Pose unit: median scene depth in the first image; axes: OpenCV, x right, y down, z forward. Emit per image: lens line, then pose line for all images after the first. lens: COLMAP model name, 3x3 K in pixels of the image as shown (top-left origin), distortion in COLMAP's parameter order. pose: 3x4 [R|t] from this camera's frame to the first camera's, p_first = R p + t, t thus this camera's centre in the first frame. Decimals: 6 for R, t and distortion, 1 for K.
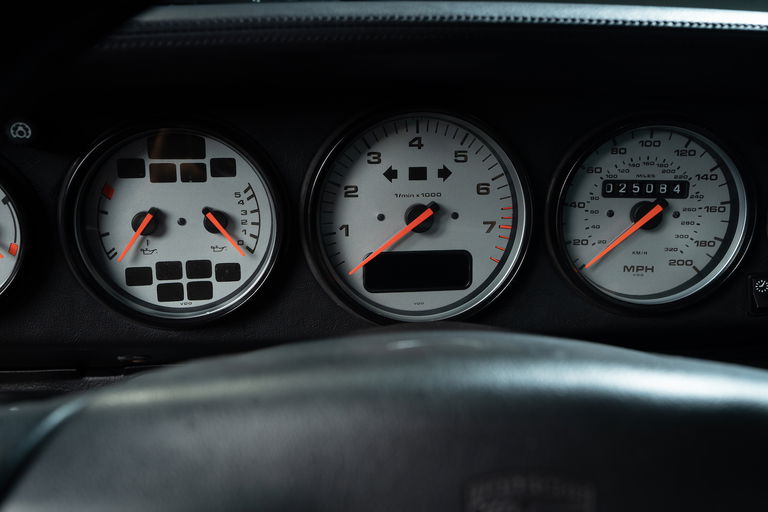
lens RADIAL K [[647.2, 0, 389.3], [0, 647.2, 256.0], [0, 0, 1]] dist [0.013301, 0.036341]
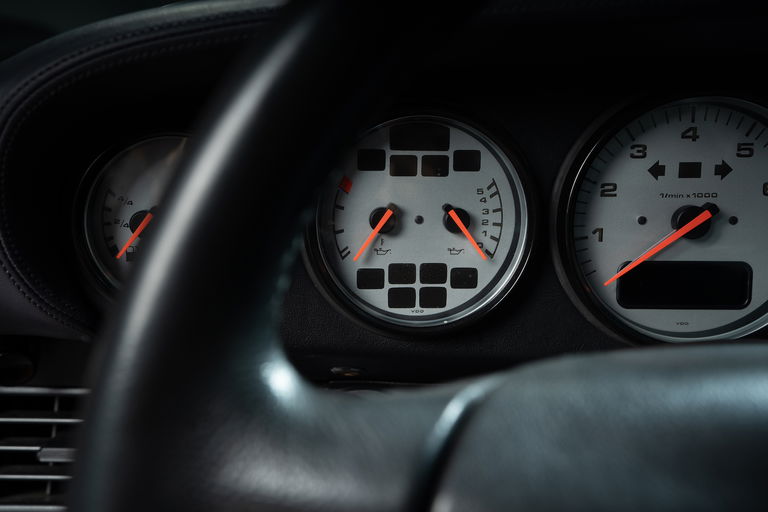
lens RADIAL K [[717.8, 0, 383.5], [0, 717.8, 254.9], [0, 0, 1]] dist [0.047995, 0.000000]
pose [[0.989111, 0.027074, -0.144657, -0.215808], [-0.033925, 0.998406, -0.045107, 0.041334], [0.143206, 0.049523, 0.988453, 0.003817]]
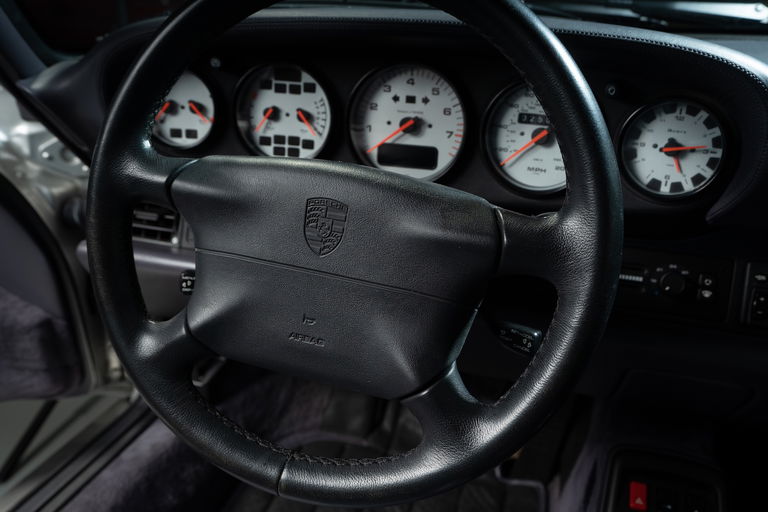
lens RADIAL K [[647.2, 0, 381.7], [0, 647.2, 251.2], [0, 0, 1]] dist [0.013301, 0.036341]
pose [[0.925375, 0.158055, -0.344528, 0.646862], [-0.128997, 0.985979, 0.105852, 0.103866], [0.356428, -0.053509, 0.932789, -0.697508]]
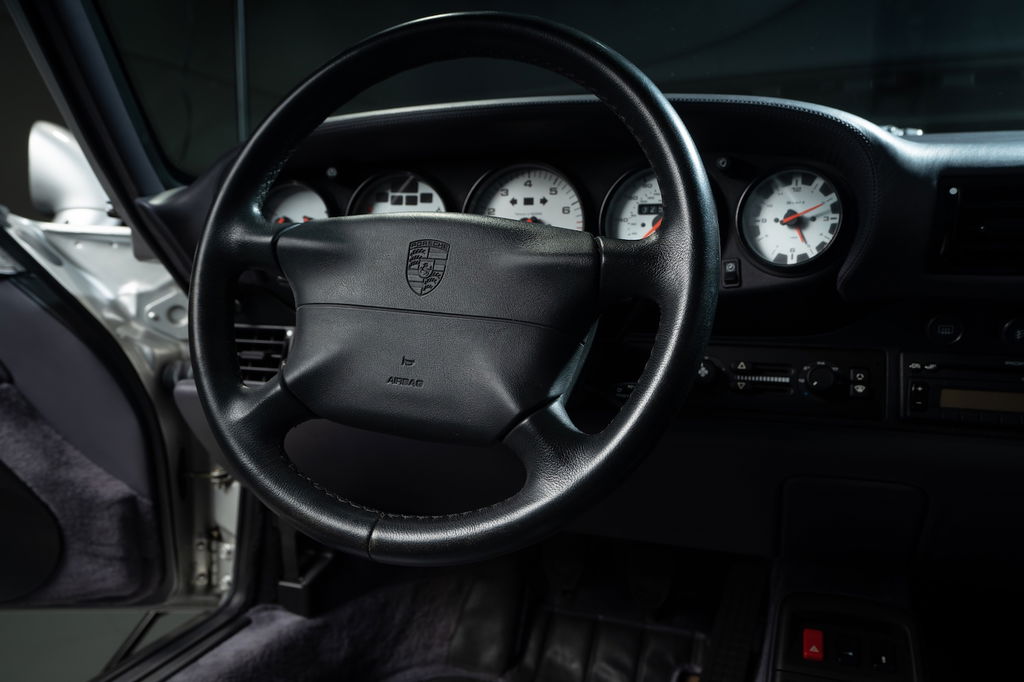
lens RADIAL K [[801.9, 0, 511.5], [0, 801.9, 335.9], [0, 0, 1]] dist [0.003370, 0.017382]
pose [[0.909753, 0.042204, -0.413000, 0.898246], [-0.117579, 0.980280, -0.158828, 0.566308], [0.398153, 0.193054, 0.896775, -0.854386]]
